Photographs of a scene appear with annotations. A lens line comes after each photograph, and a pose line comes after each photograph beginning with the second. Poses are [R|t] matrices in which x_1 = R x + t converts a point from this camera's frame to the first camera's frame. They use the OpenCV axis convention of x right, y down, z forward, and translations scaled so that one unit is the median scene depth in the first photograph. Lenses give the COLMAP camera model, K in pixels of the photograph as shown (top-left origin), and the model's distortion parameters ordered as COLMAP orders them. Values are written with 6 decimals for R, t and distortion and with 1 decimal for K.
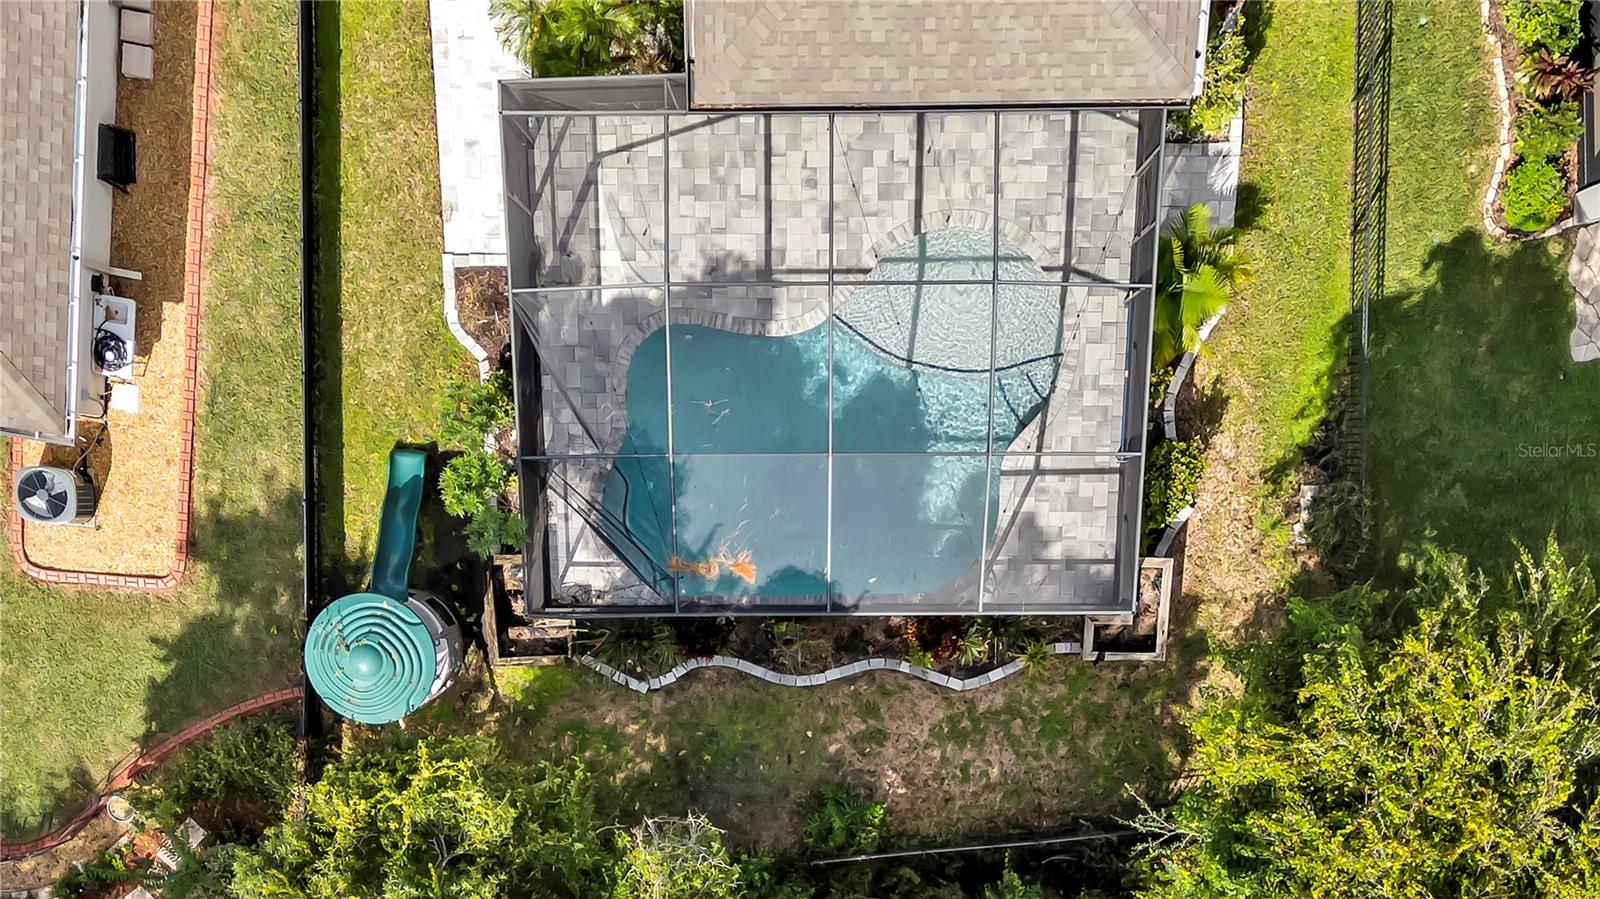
lens RADIAL K [[1641.9, 0, 830.3], [0, 1641.9, 458.6], [0, 0, 1]] dist [0.029417, 0.000000]
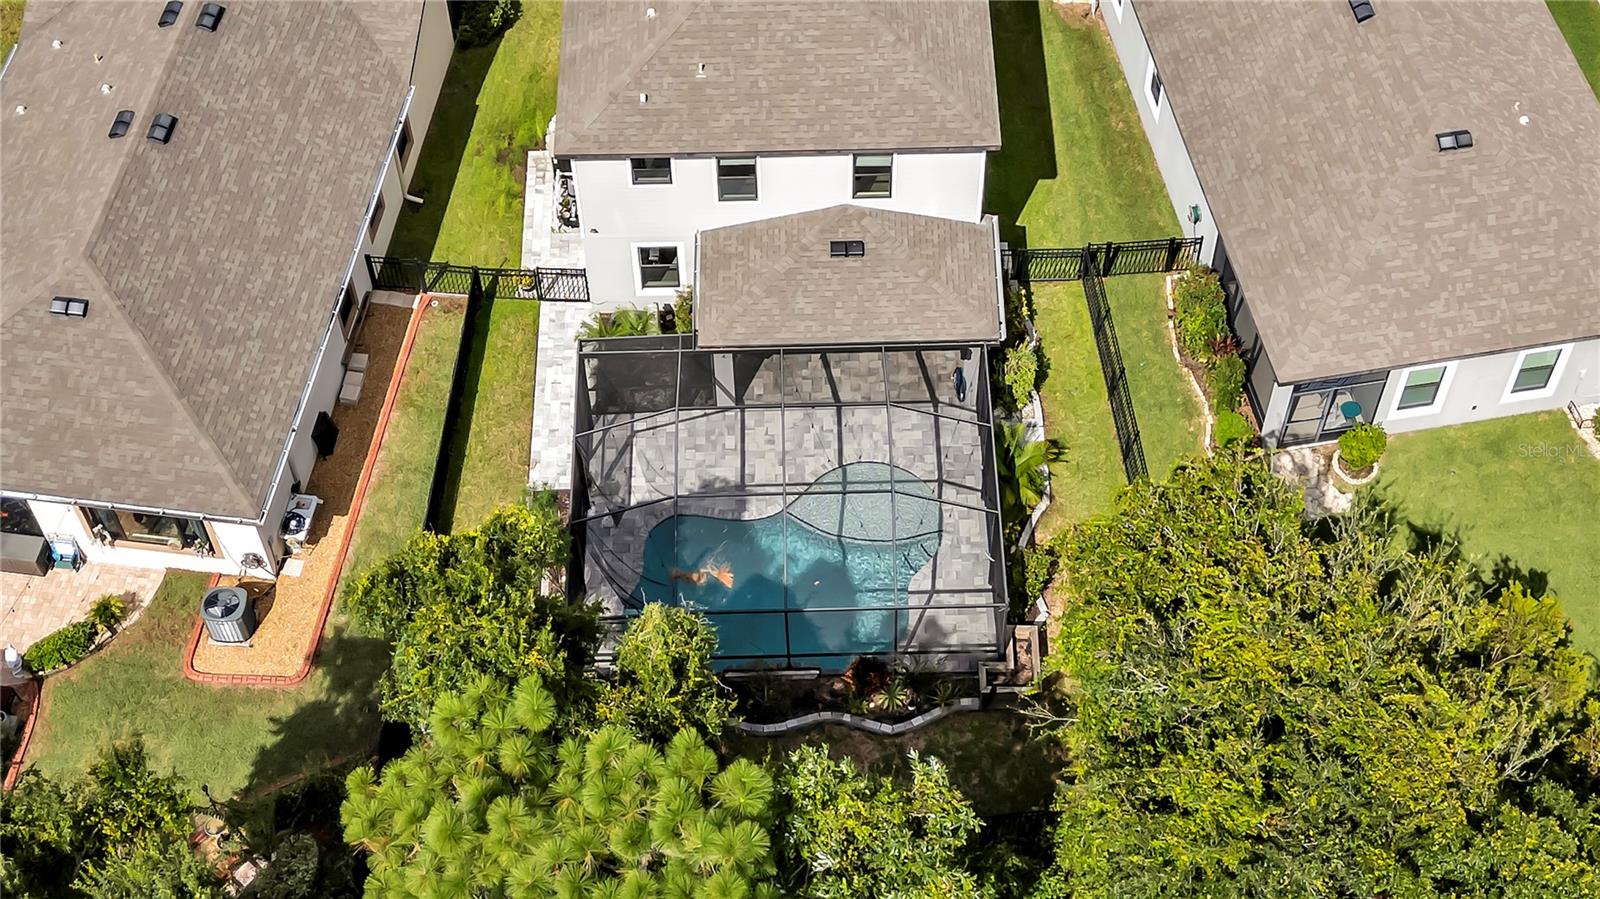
lens RADIAL K [[1221.1, 0, 807.9], [0, 1221.1, 448.0], [0, 0, 1]] dist [0.031522, -0.021565]
pose [[0.999501, -0.024880, 0.019439, 0.000885], [0.031568, 0.775318, -0.630782, 0.568267], [0.000622, 0.631081, 0.775717, 0.109520]]
